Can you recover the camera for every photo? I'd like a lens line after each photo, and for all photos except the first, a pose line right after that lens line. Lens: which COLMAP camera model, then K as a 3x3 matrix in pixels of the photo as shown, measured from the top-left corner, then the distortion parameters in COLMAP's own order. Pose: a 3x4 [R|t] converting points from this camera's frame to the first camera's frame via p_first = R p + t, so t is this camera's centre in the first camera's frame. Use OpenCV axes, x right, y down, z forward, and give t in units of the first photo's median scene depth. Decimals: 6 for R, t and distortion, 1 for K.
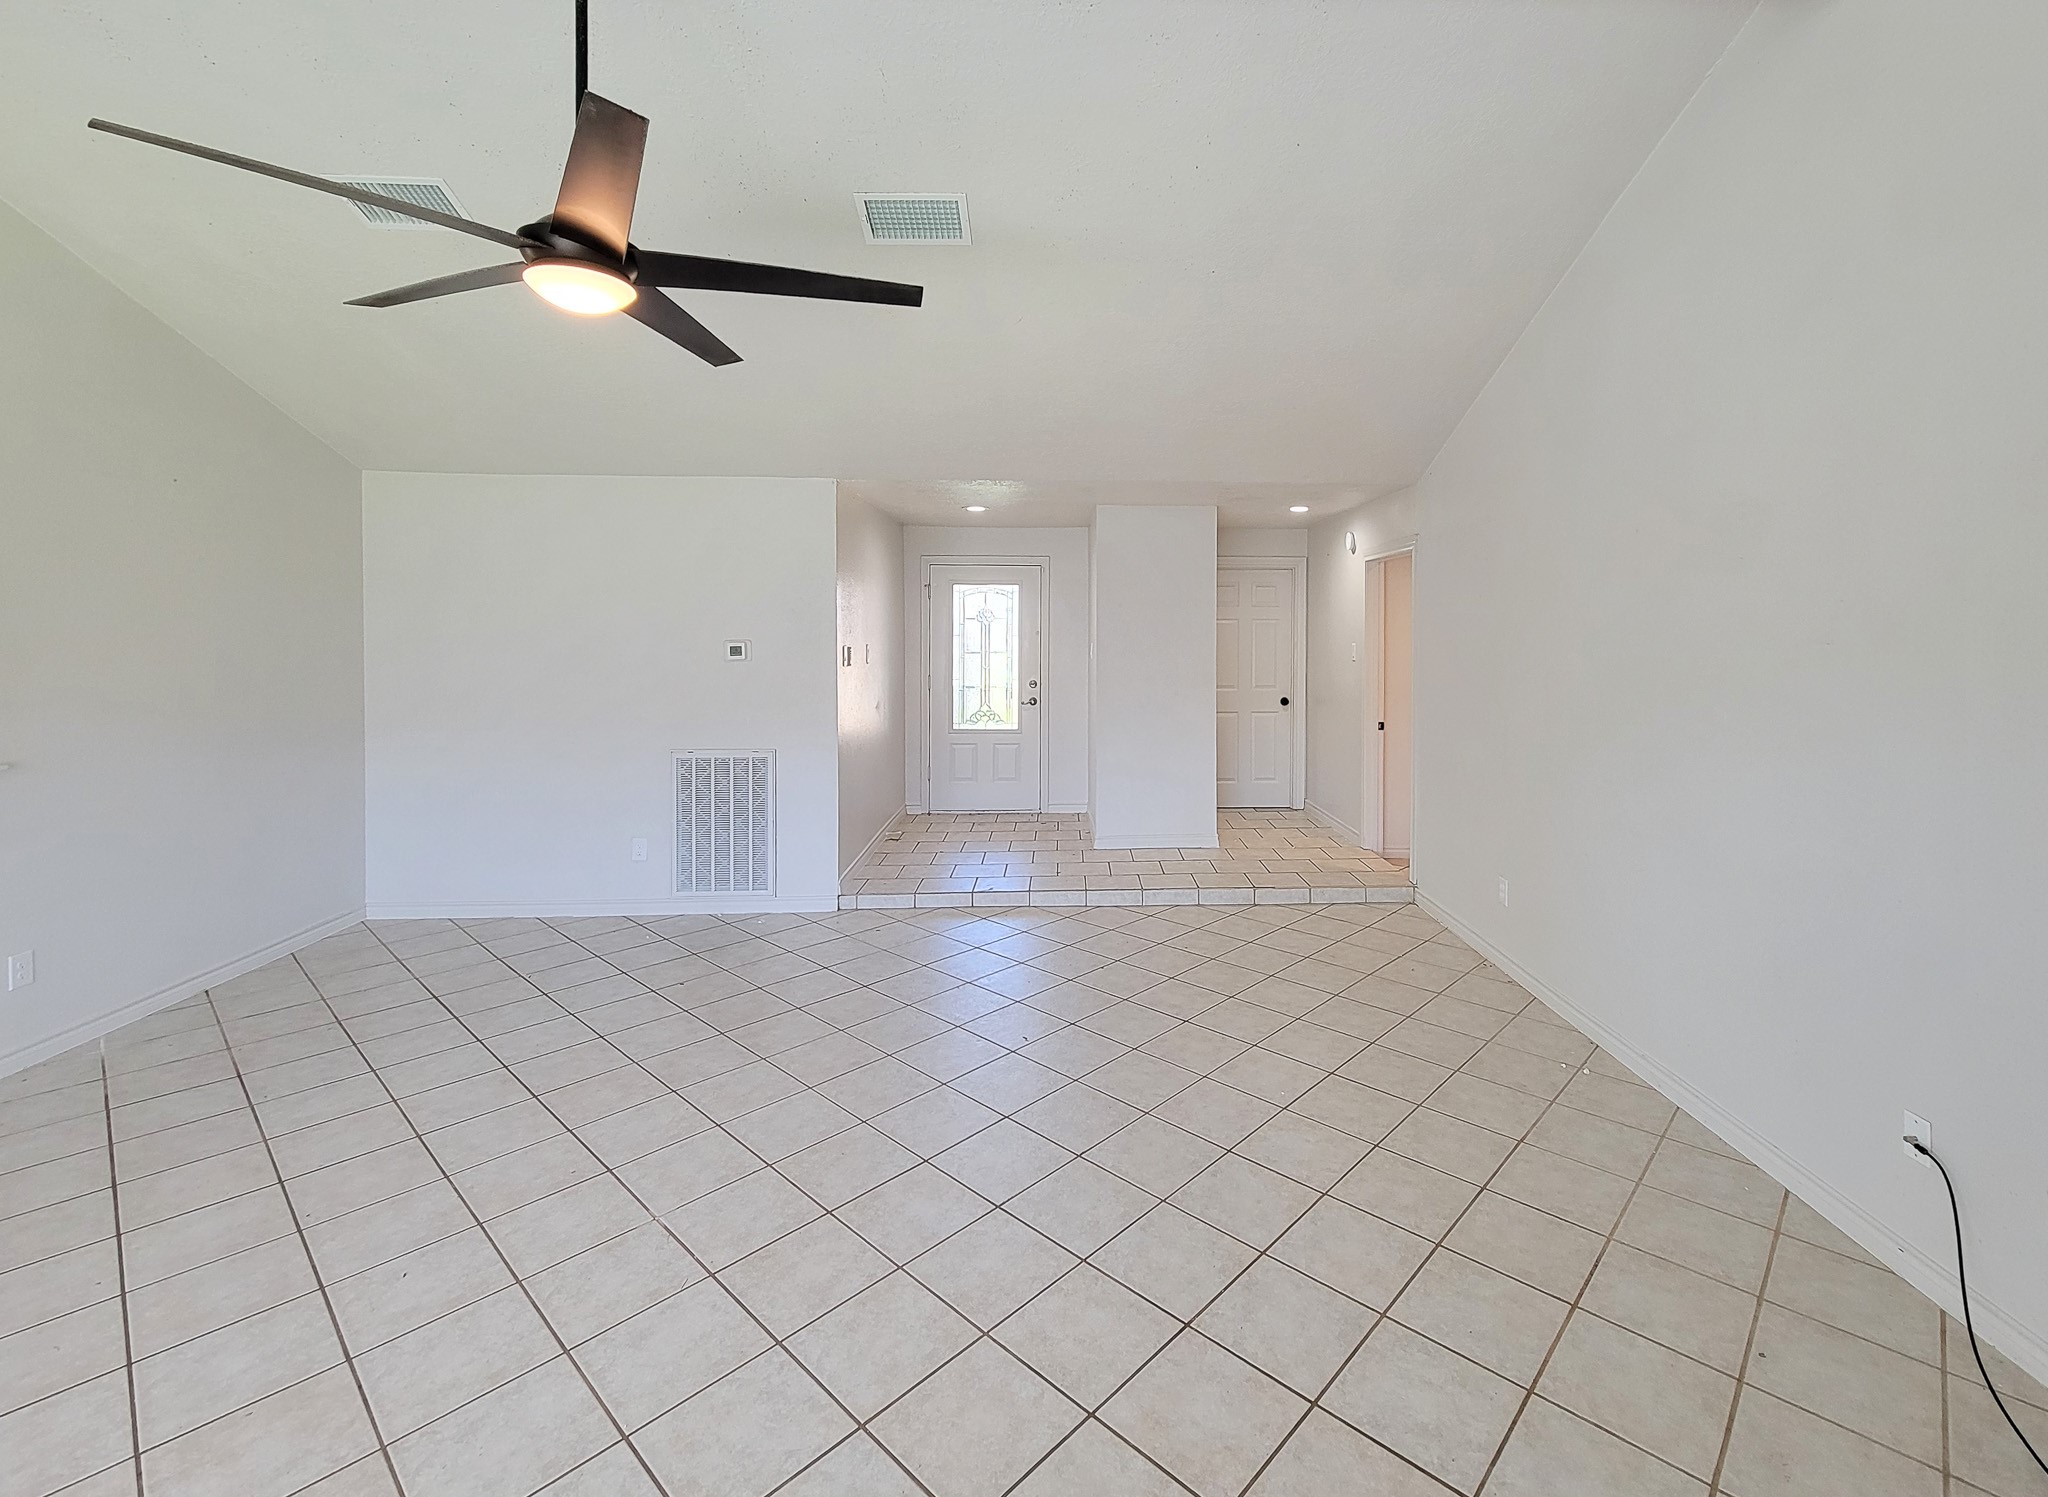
lens RADIAL K [[924.5, 0, 1113.9], [0, 924.5, 651.5], [0, 0, 1]] dist [-0.003227, -0.000952]
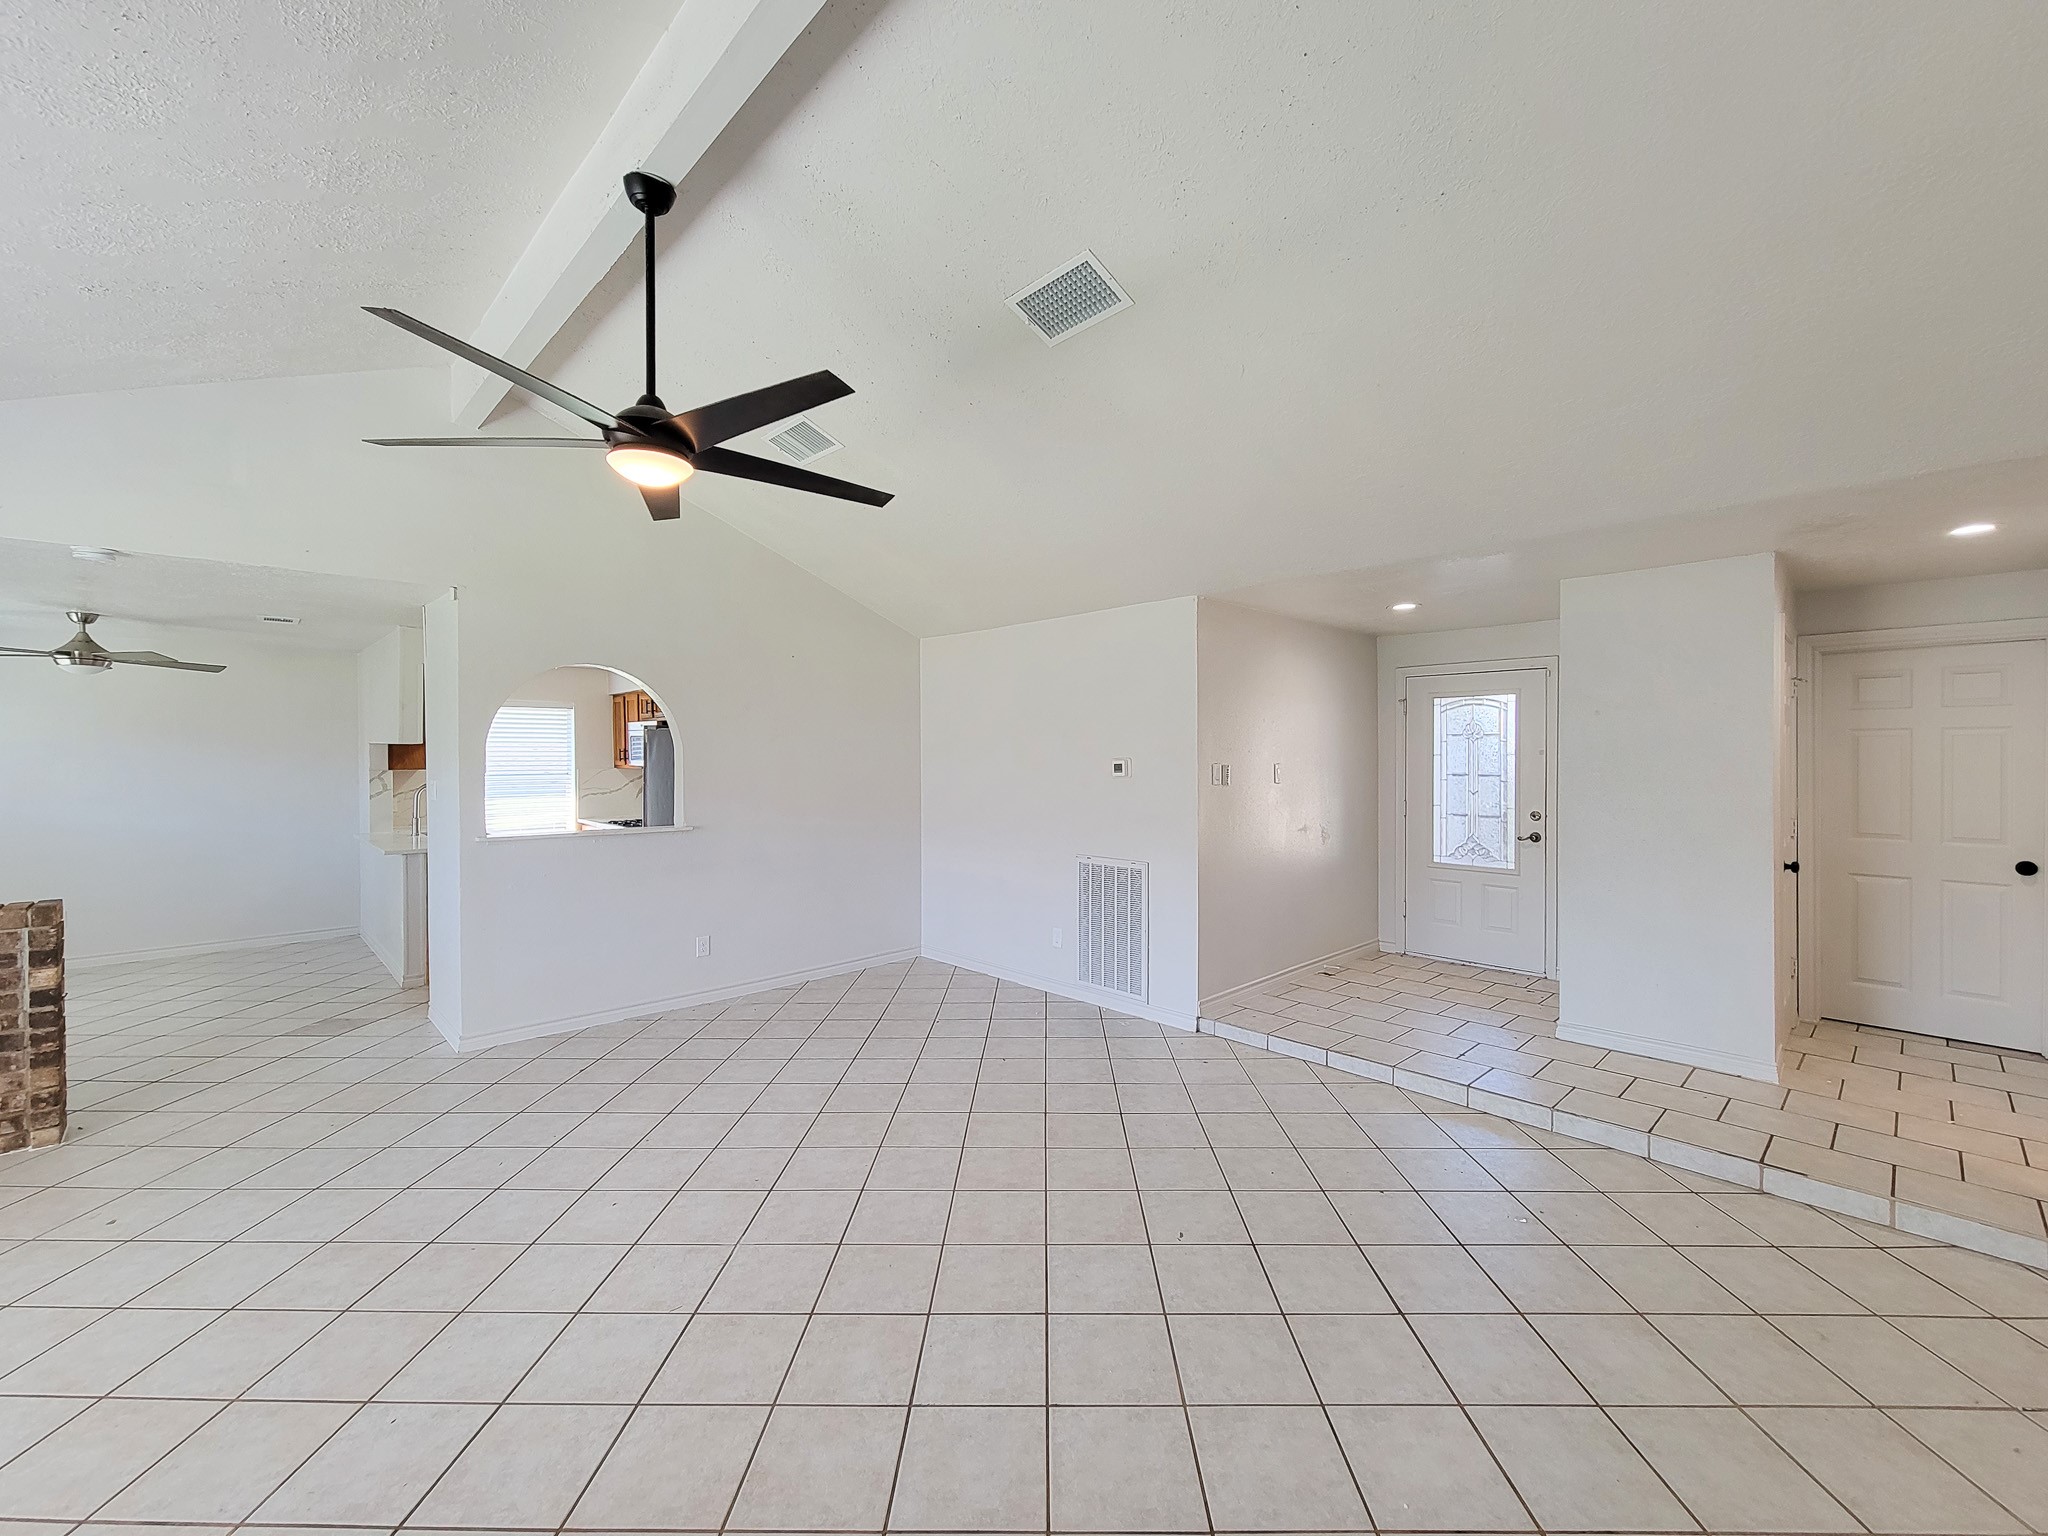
lens RADIAL K [[837.2, 0, 1024.0], [0, 837.2, 768.0], [0, 0, 1]] dist [-0.001324, -0.000454]
pose [[0.651601, 0.008205, -0.758518, 0.256002], [-0.015391, 0.999879, -0.002406, 0.003095], [0.758406, 0.013242, 0.651648, 0.272032]]
